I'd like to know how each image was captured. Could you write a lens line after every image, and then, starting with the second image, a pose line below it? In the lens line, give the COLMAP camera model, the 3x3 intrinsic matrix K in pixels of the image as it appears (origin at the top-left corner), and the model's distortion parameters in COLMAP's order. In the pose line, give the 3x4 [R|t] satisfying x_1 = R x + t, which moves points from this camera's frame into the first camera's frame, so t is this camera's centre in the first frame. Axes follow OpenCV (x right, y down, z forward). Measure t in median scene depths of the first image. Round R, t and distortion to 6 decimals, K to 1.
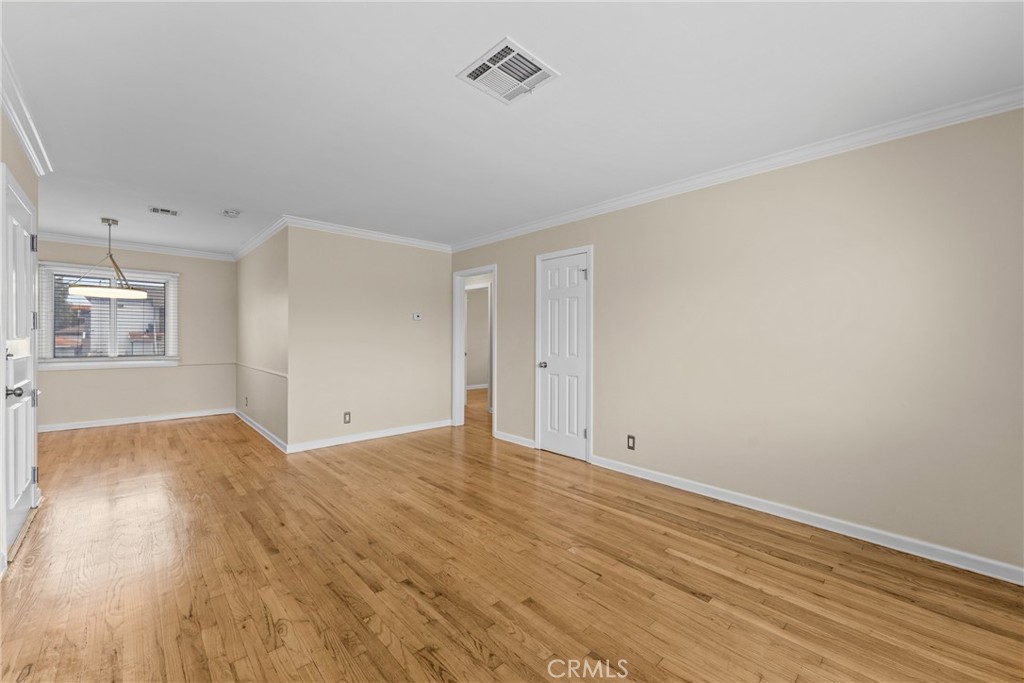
lens RADIAL K [[413.3, 0, 509.0], [0, 413.3, 335.9], [0, 0, 1]] dist [-0.000945, 0.000633]
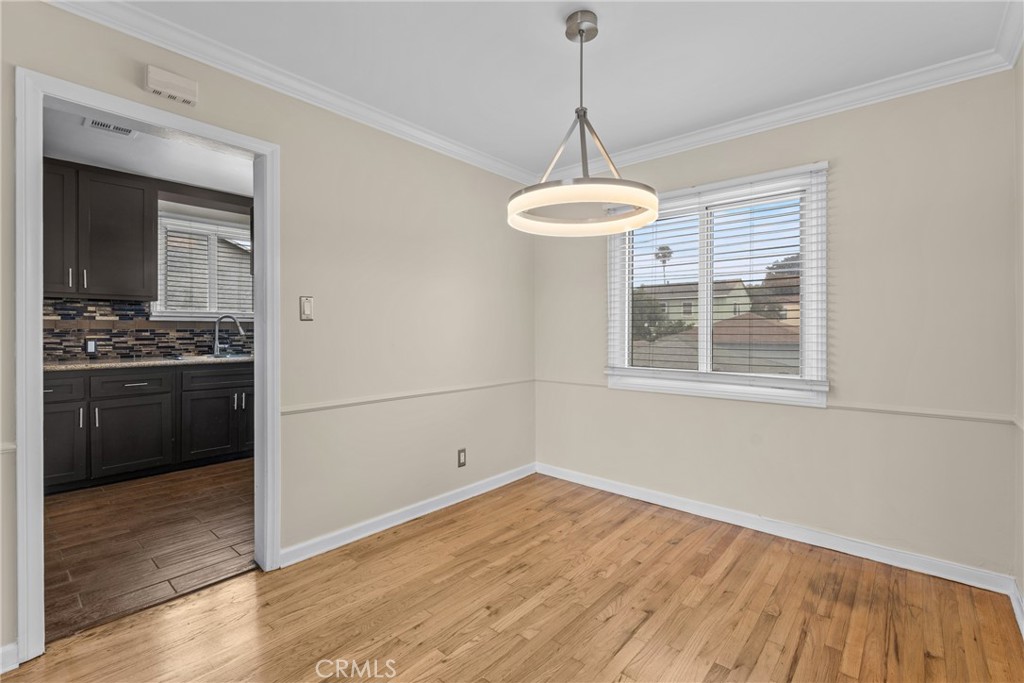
lens RADIAL K [[462.7, 0, 506.2], [0, 462.7, 330.6], [0, 0, 1]] dist [-0.000570, -0.000346]
pose [[0.102132, -0.006142, -0.994752, -0.782799], [0.006649, 0.999963, -0.005492, 0.006901], [0.994749, -0.006053, 0.102169, 1.253327]]
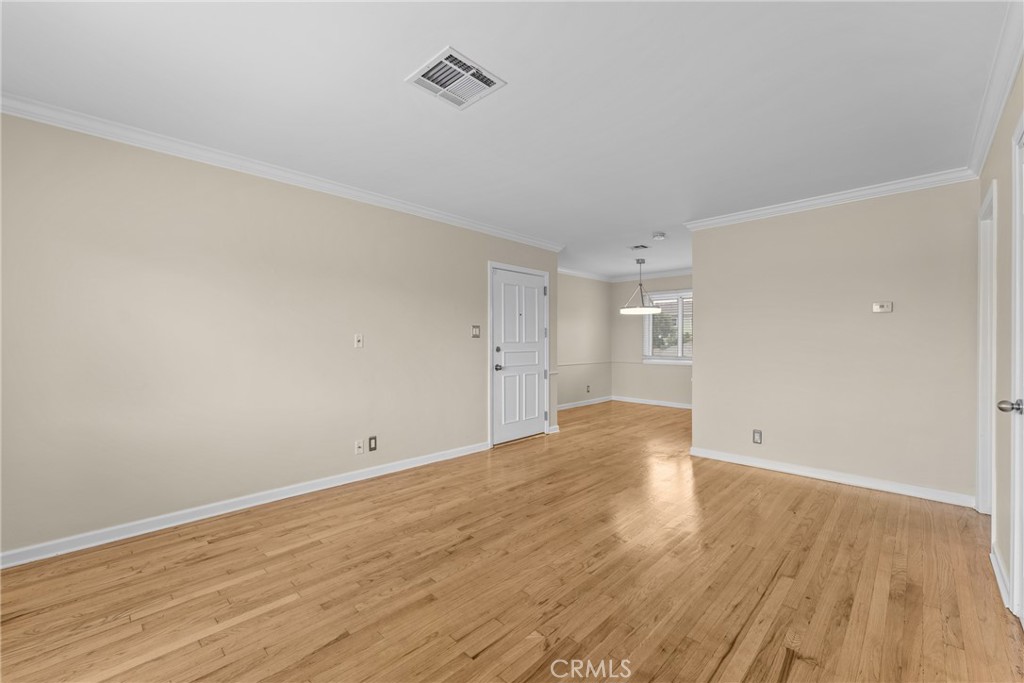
lens RADIAL K [[413.3, 0, 510.2], [0, 413.3, 346.0], [0, 0, 1]] dist [-0.000945, 0.000633]
pose [[0.048132, 0.007718, -0.998811, 0.630341], [0.004278, 0.999959, 0.007933, 0.005026], [0.998832, -0.004654, 0.048097, 0.672339]]
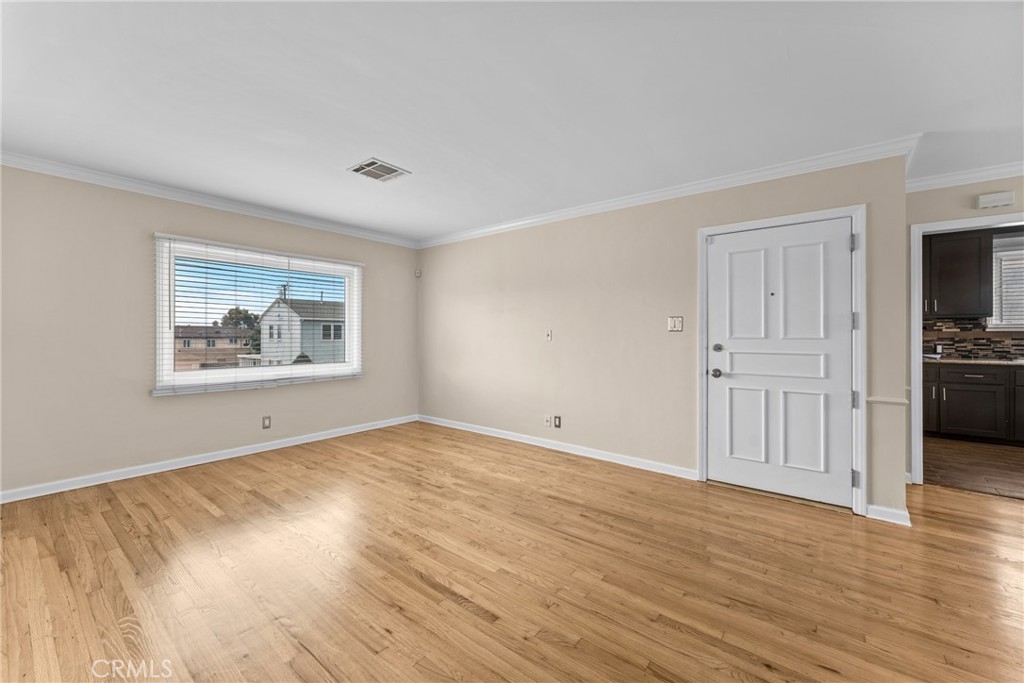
lens RADIAL K [[413.3, 0, 517.1], [0, 413.3, 332.3], [0, 0, 1]] dist [-0.000945, 0.000633]
pose [[-0.987598, -0.013597, -0.156413, -0.178701], [-0.011713, 0.999847, -0.012963, 0.009440], [0.156565, -0.010971, -0.987607, 1.658178]]
